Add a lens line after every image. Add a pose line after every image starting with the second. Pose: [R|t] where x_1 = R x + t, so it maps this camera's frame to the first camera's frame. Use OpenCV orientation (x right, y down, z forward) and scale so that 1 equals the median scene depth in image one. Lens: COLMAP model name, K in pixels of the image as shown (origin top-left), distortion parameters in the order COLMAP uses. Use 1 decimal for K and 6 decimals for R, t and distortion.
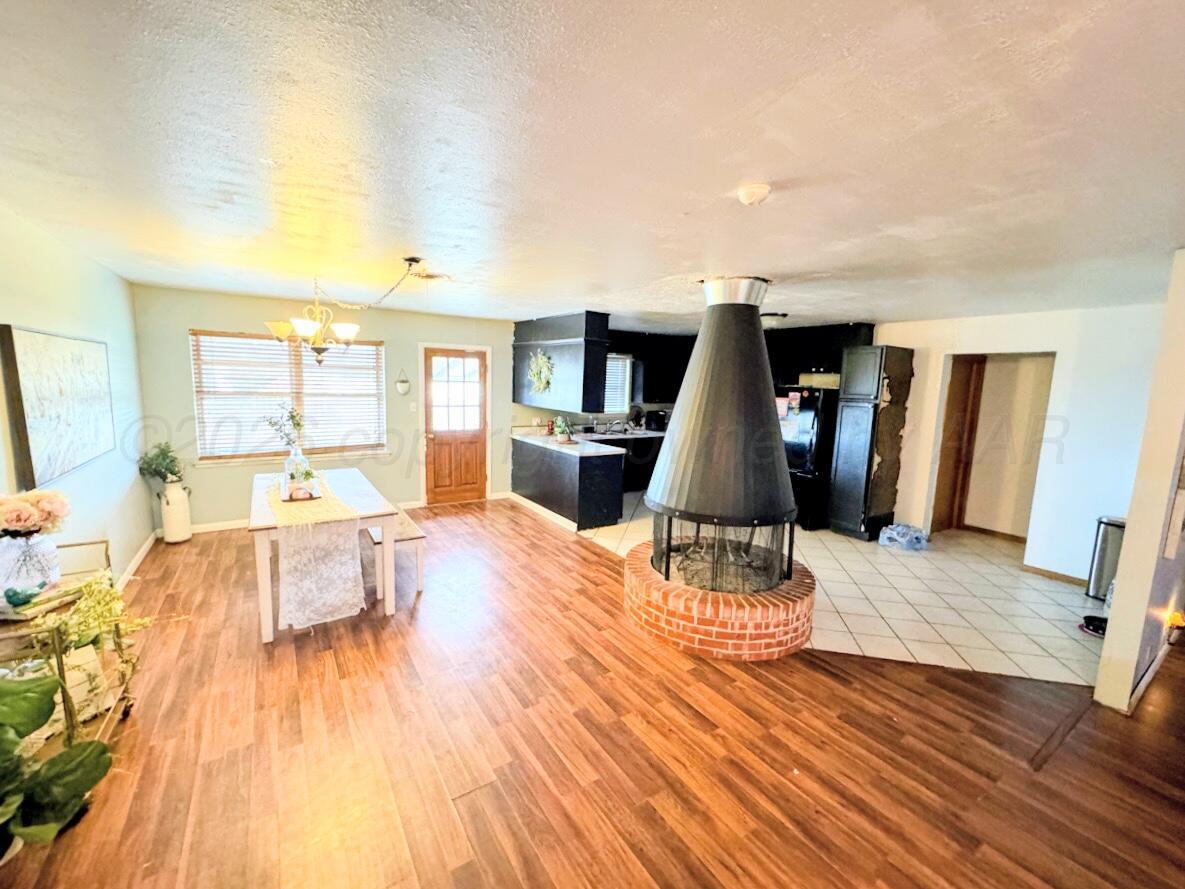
lens RADIAL K [[477.6, 0, 597.5], [0, 477.6, 445.8], [0, 0, 1]] dist [0.007842, 0.000112]
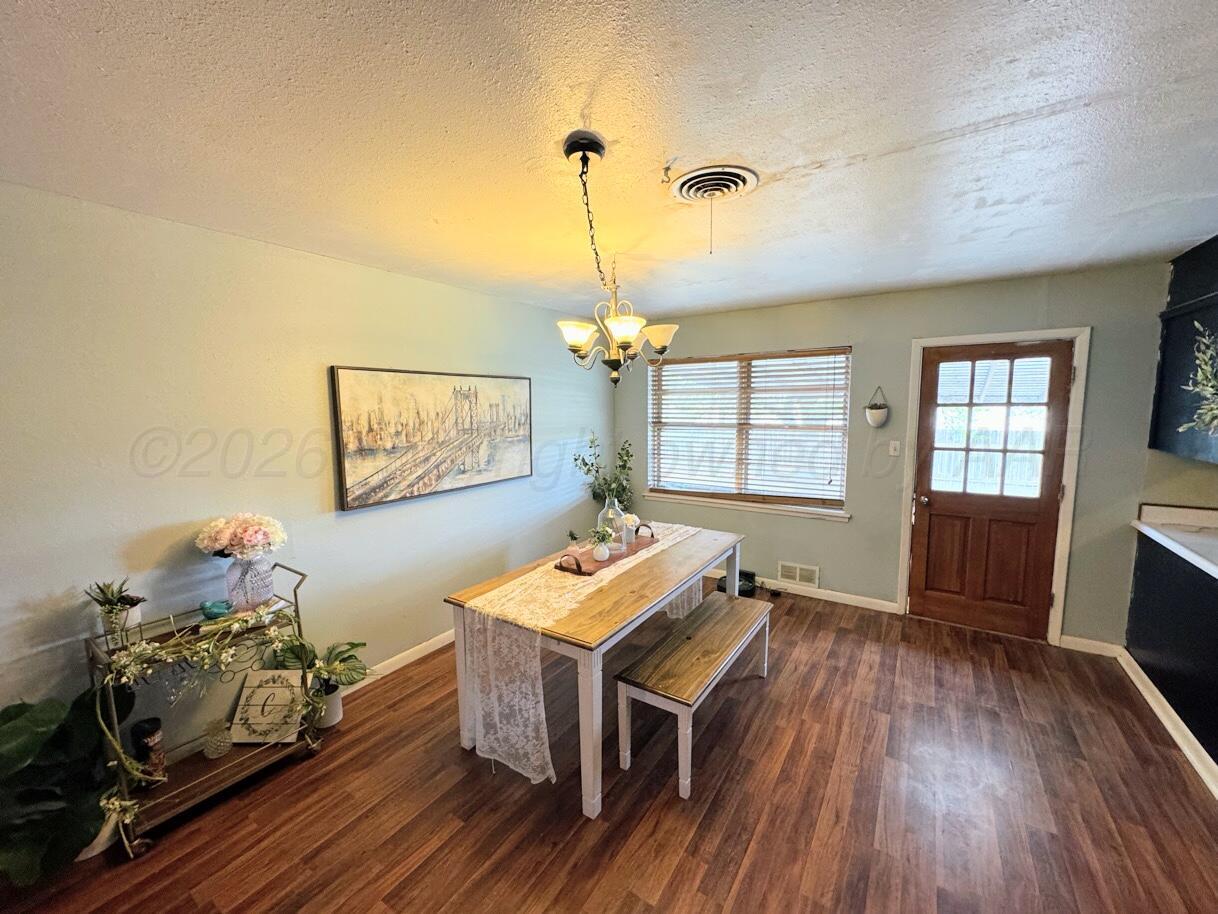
lens RADIAL K [[490.9, 0, 607.0], [0, 490.9, 456.1], [0, 0, 1]] dist [0.007842, 0.000112]
pose [[0.392733, 0.066244, -0.917264, 0.046009], [-0.104624, 0.994145, 0.027001, -0.049272], [0.913682, 0.085363, 0.397364, 0.415690]]
